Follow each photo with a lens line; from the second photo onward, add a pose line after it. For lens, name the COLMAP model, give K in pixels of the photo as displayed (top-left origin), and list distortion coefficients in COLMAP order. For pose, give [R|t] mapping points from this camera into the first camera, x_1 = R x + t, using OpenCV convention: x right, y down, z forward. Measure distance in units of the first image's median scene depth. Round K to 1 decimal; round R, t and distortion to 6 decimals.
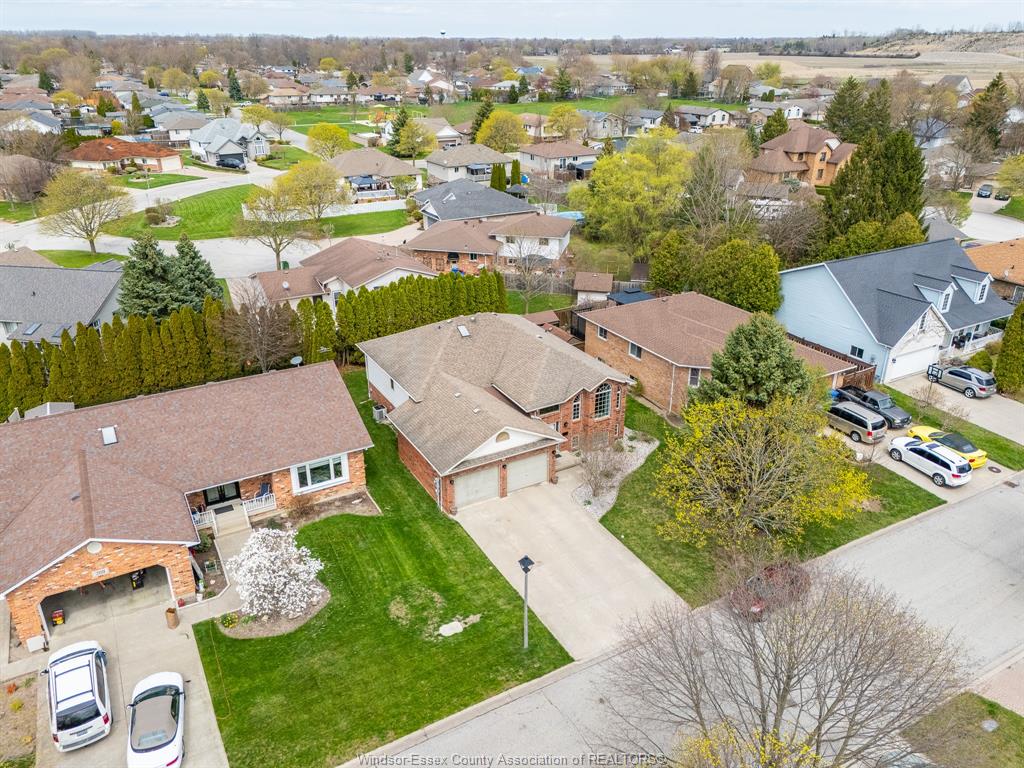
lens RADIAL K [[752.9, 0, 512.0], [0, 752.9, 384.0], [0, 0, 1]] dist [0.067819, -0.056900]
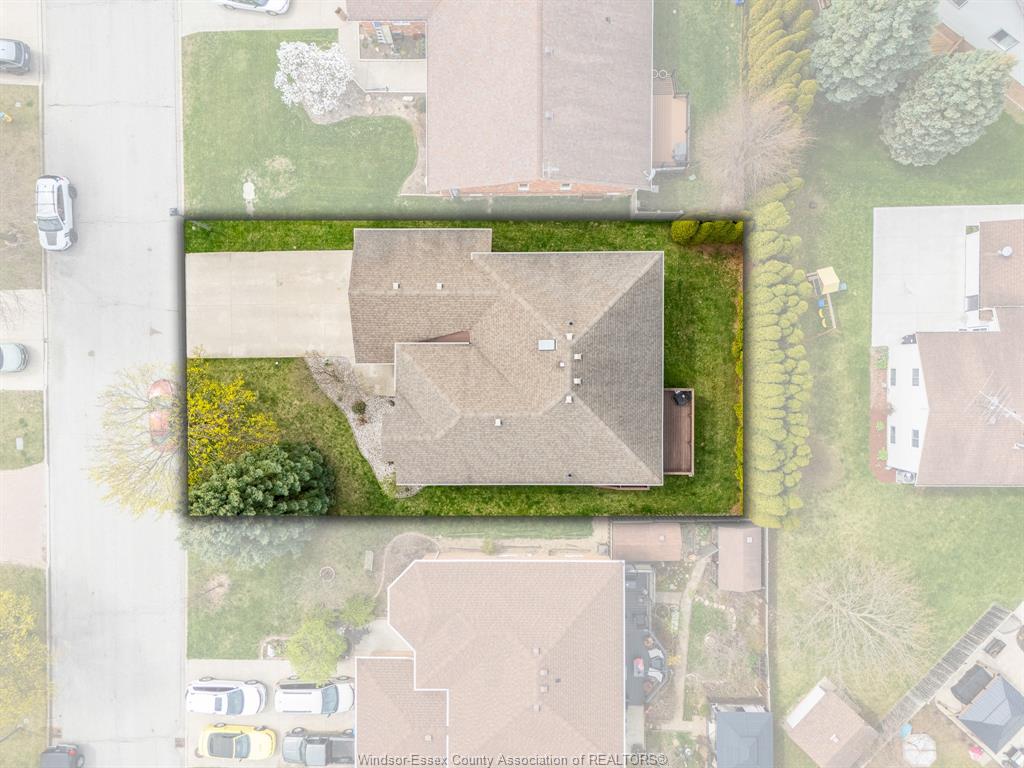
lens RADIAL K [[752.9, 0, 512.0], [0, 752.9, 384.0], [0, 0, 1]] dist [0.067819, -0.056900]
pose [[-0.492861, 0.870008, 0.013173, -0.016936], [-0.347698, -0.210804, 0.913602, -0.740926], [0.797618, 0.445698, 0.406397, 0.595278]]
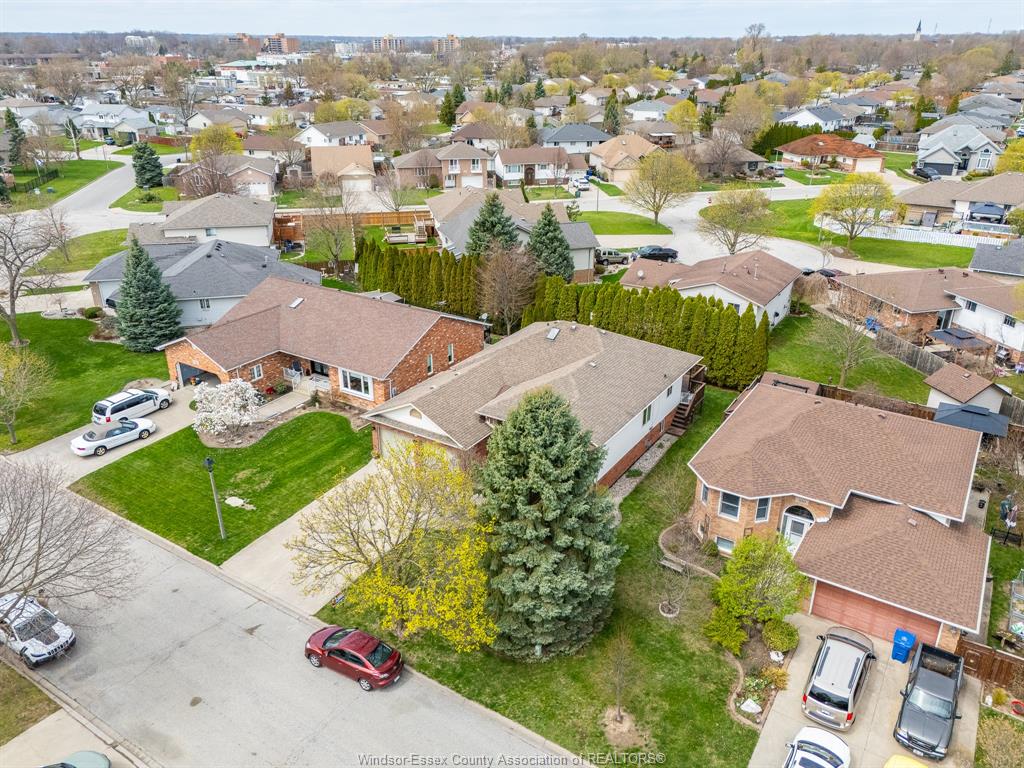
lens RADIAL K [[767.6, 0, 512.0], [0, 767.6, 384.0], [0, 0, 1]] dist [0.070059, -0.054865]
pose [[0.461593, 0.360071, -0.810728, 0.678461], [-0.365948, 0.909820, 0.195726, -0.170047], [0.808092, 0.206339, 0.551735, 0.378765]]
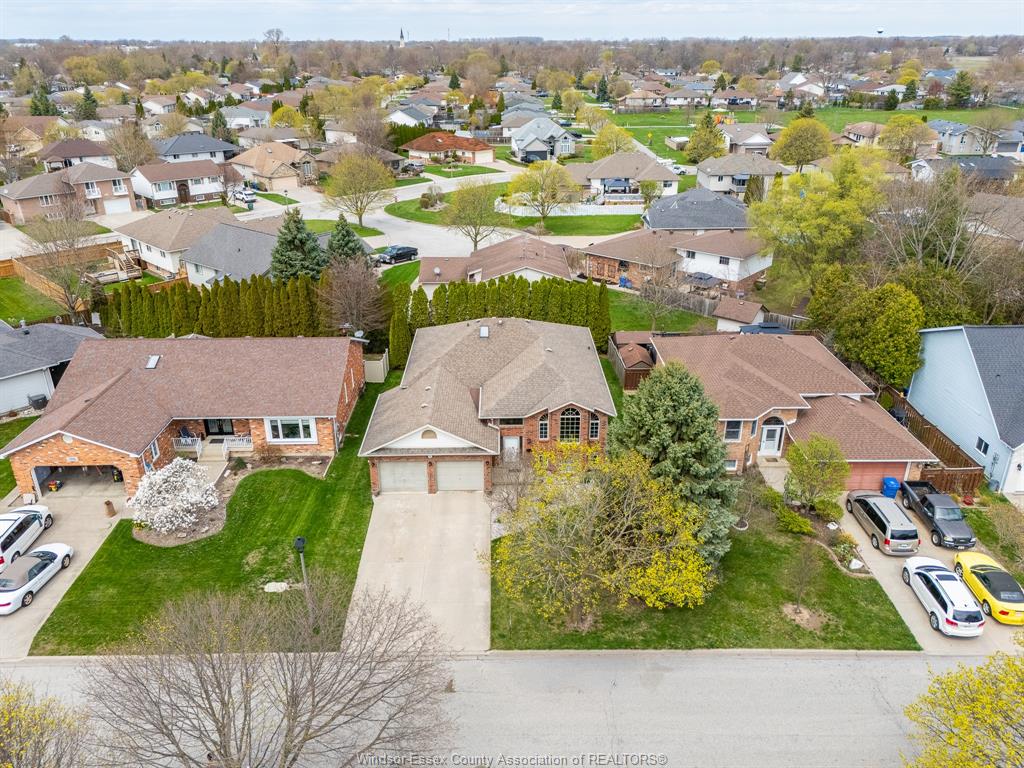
lens RADIAL K [[752.9, 0, 512.0], [0, 752.9, 384.0], [0, 0, 1]] dist [0.067819, -0.056900]
pose [[0.876515, 0.193897, -0.440596, 0.393125], [-0.194880, 0.979861, 0.043525, -0.047838], [0.440162, 0.047713, 0.896650, 0.093633]]
